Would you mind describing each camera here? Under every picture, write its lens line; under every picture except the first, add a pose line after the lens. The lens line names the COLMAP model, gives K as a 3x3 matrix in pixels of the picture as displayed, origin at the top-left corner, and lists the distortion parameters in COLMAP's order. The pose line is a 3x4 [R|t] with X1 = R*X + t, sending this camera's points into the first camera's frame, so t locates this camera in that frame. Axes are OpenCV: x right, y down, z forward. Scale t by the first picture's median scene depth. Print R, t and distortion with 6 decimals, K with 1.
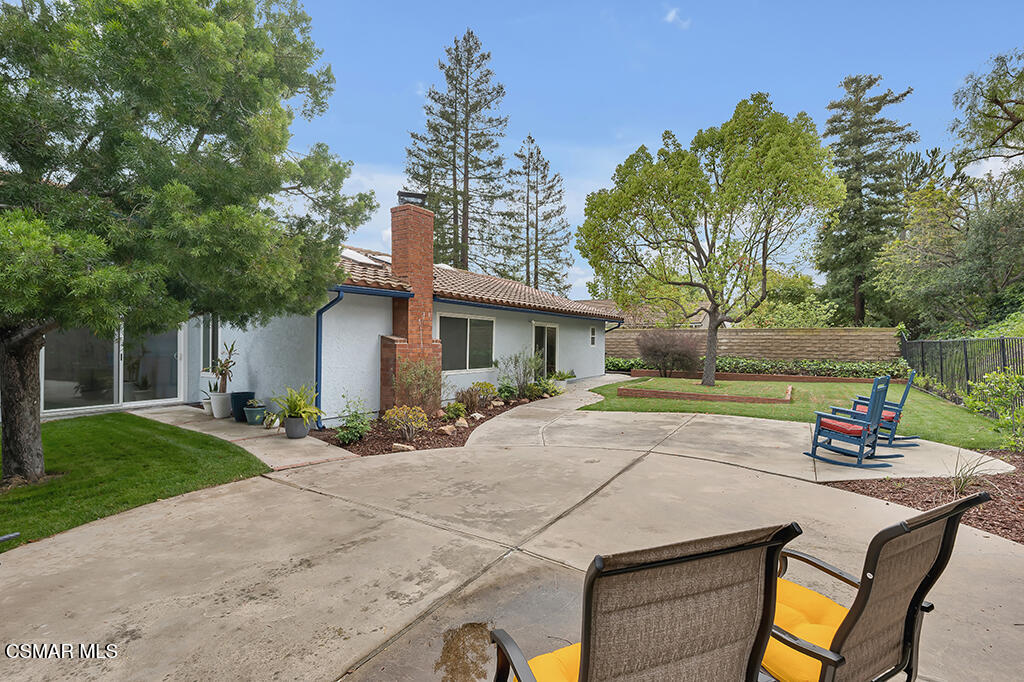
lens RADIAL K [[461.1, 0, 512.0], [0, 461.1, 341.0], [0, 0, 1]] dist [0.003110, 0.000442]
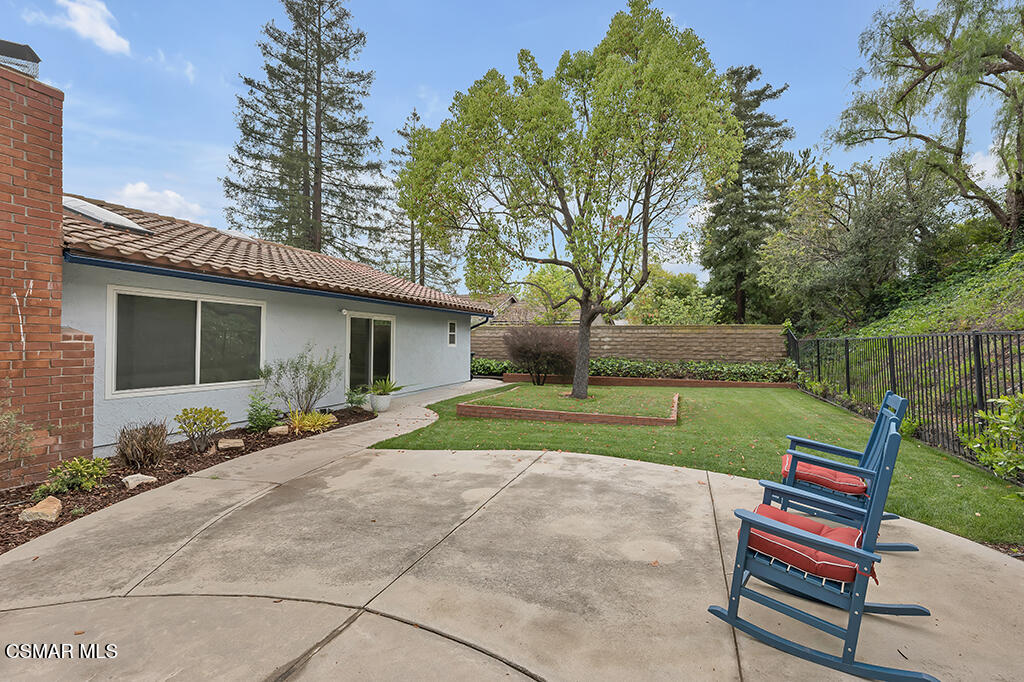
lens RADIAL K [[461.1, 0, 512.0], [0, 461.1, 341.0], [0, 0, 1]] dist [0.003110, 0.000442]
pose [[0.979741, 0.001187, 0.200264, 0.105299], [-0.001645, 0.999996, 0.002119, 0.001291], [-0.200261, -0.002406, 0.979740, 0.176879]]
